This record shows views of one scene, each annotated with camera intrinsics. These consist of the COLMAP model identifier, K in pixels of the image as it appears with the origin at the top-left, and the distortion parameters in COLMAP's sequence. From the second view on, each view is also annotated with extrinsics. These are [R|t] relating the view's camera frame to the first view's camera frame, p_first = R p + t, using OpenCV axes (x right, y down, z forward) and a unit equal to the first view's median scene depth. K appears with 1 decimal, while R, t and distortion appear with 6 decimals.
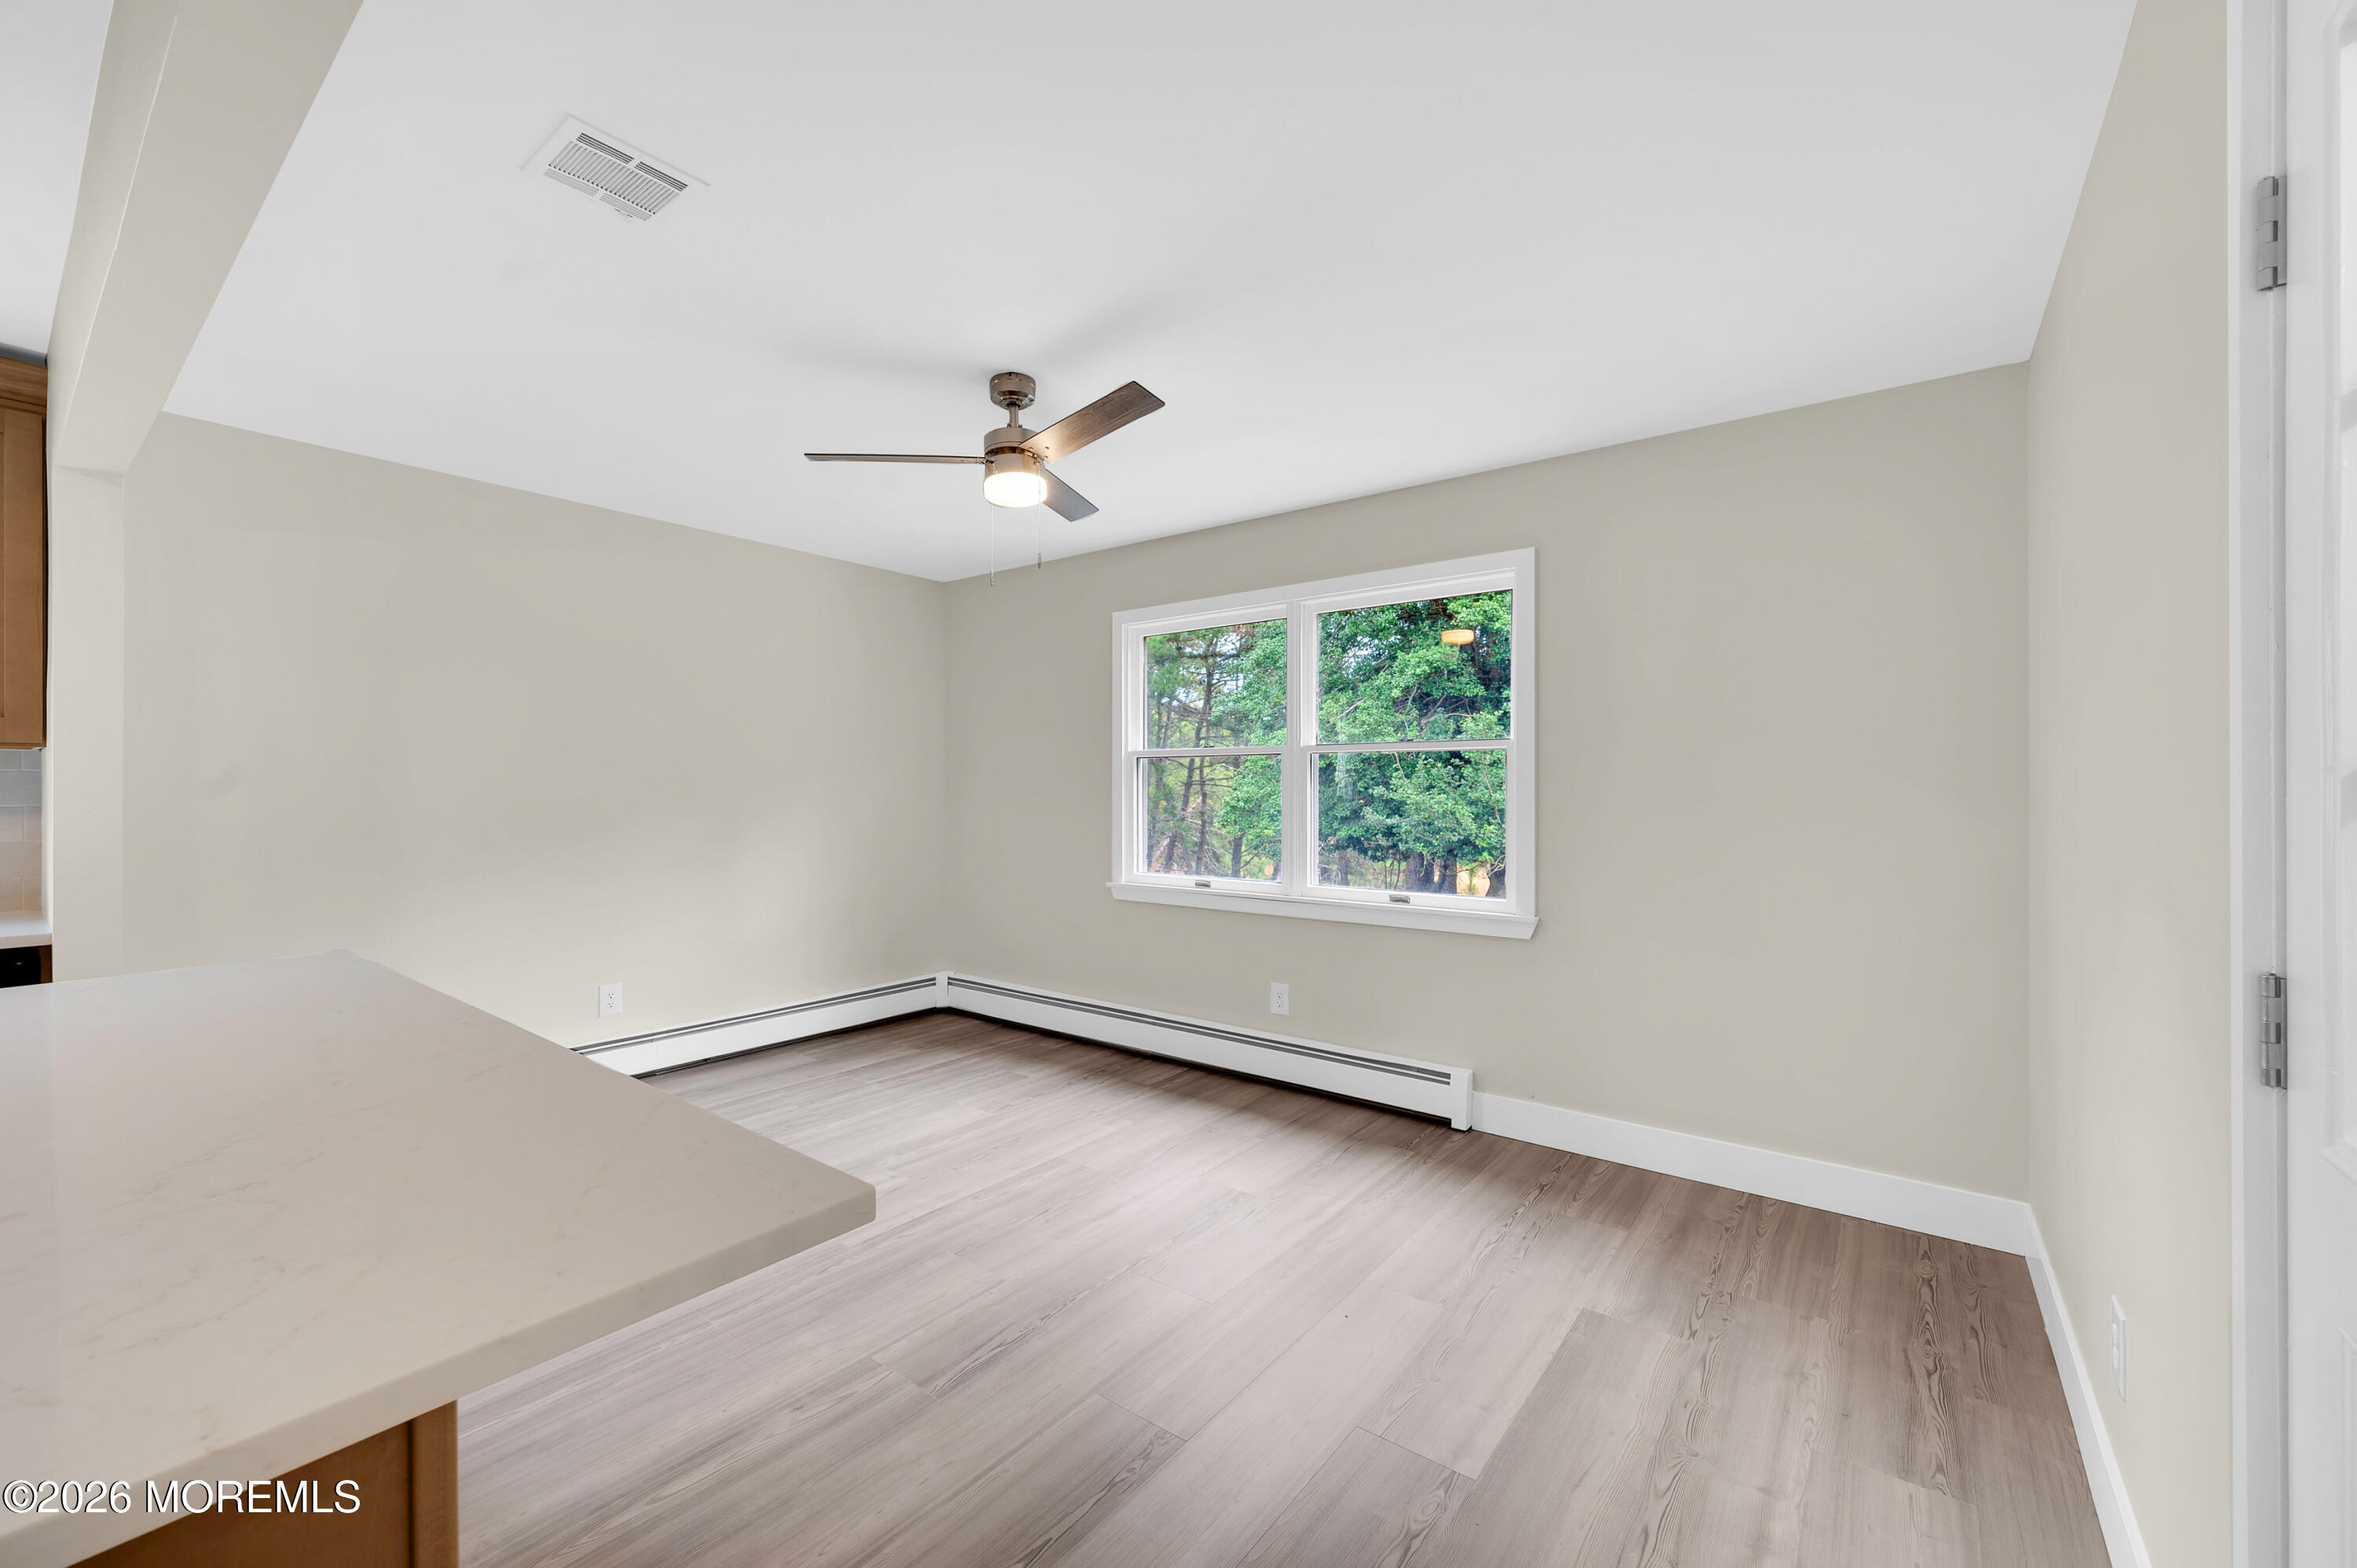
lens RADIAL K [[938.7, 0, 1170.5], [0, 938.7, 783.4], [0, 0, 1]] dist [0.001649, -0.000434]
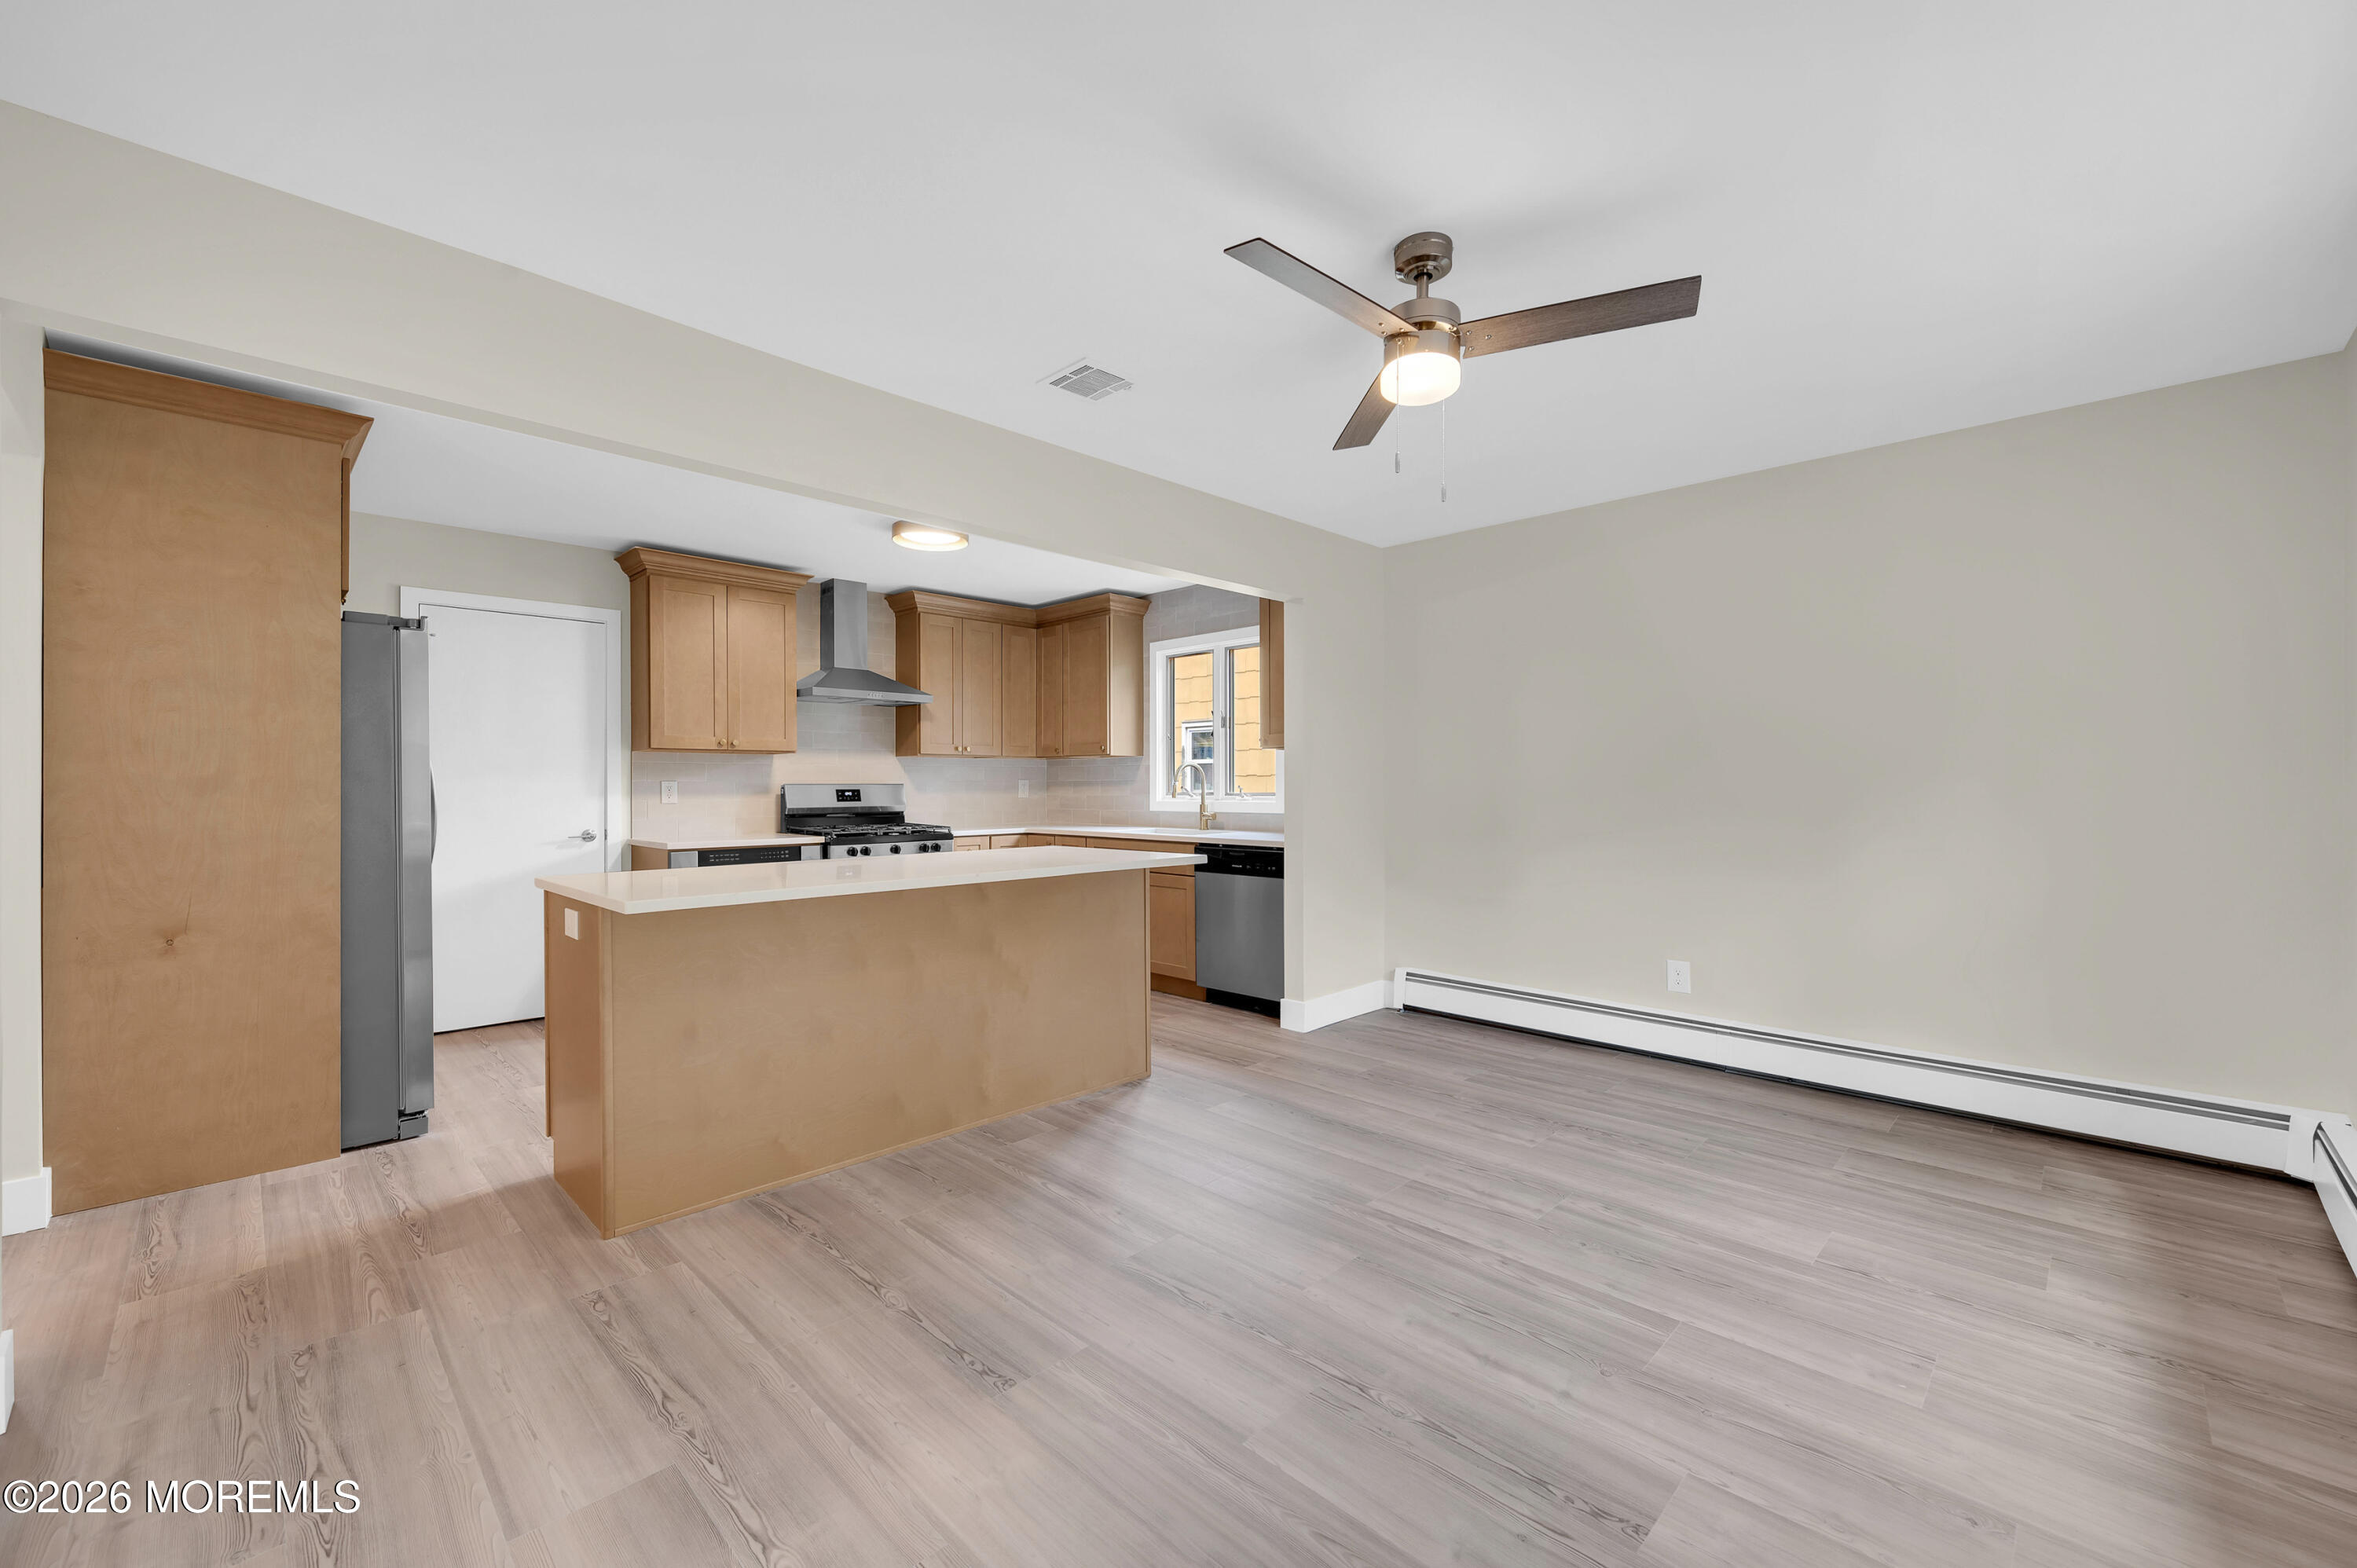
lens RADIAL K [[938.7, 0, 1191.4], [0, 938.7, 796.3], [0, 0, 1]] dist [0.001649, -0.000434]
pose [[-0.112299, 0.011216, -0.993611, 0.591922], [0.006639, 0.999922, 0.010537, 0.036770], [0.993652, -0.005414, -0.112365, 0.811303]]
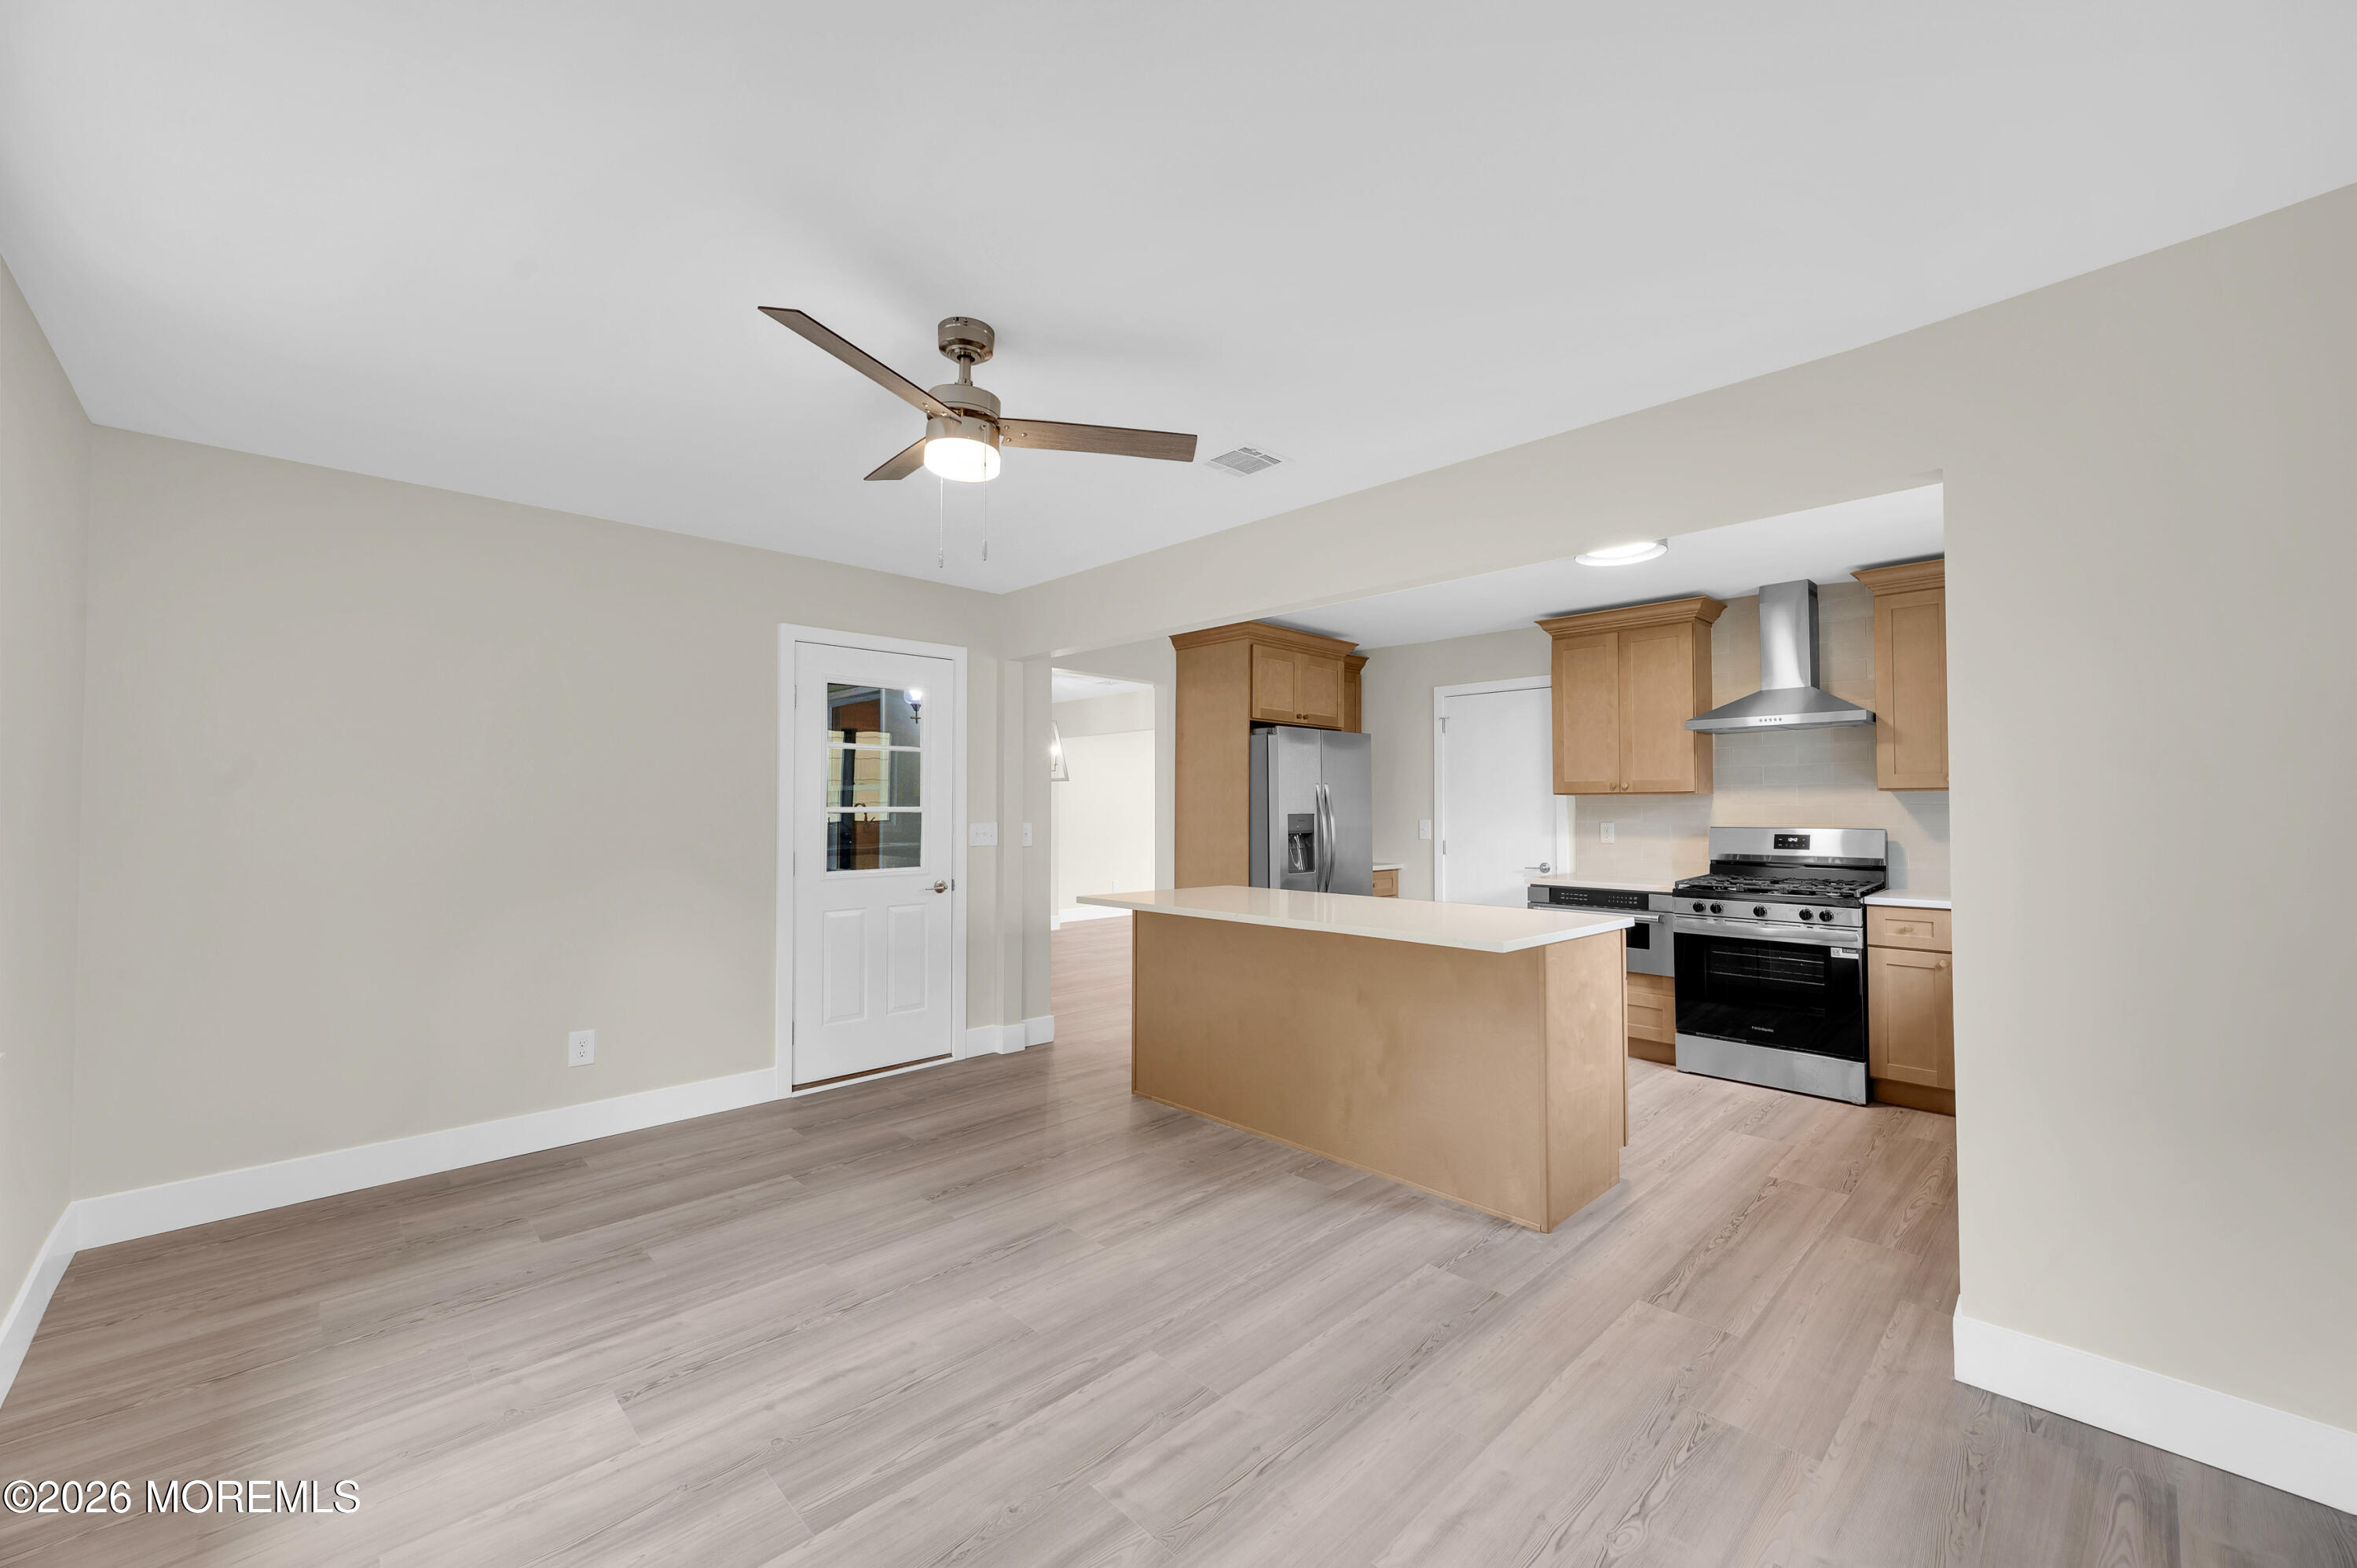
lens RADIAL K [[938.7, 0, 1174.9], [0, 938.7, 772.4], [0, 0, 1]] dist [0.001649, -0.000434]
pose [[-0.989760, 0.005006, 0.142651, -0.428337], [-0.000612, 0.999227, -0.039312, -0.004666], [-0.142737, -0.038996, -0.988992, 1.635736]]
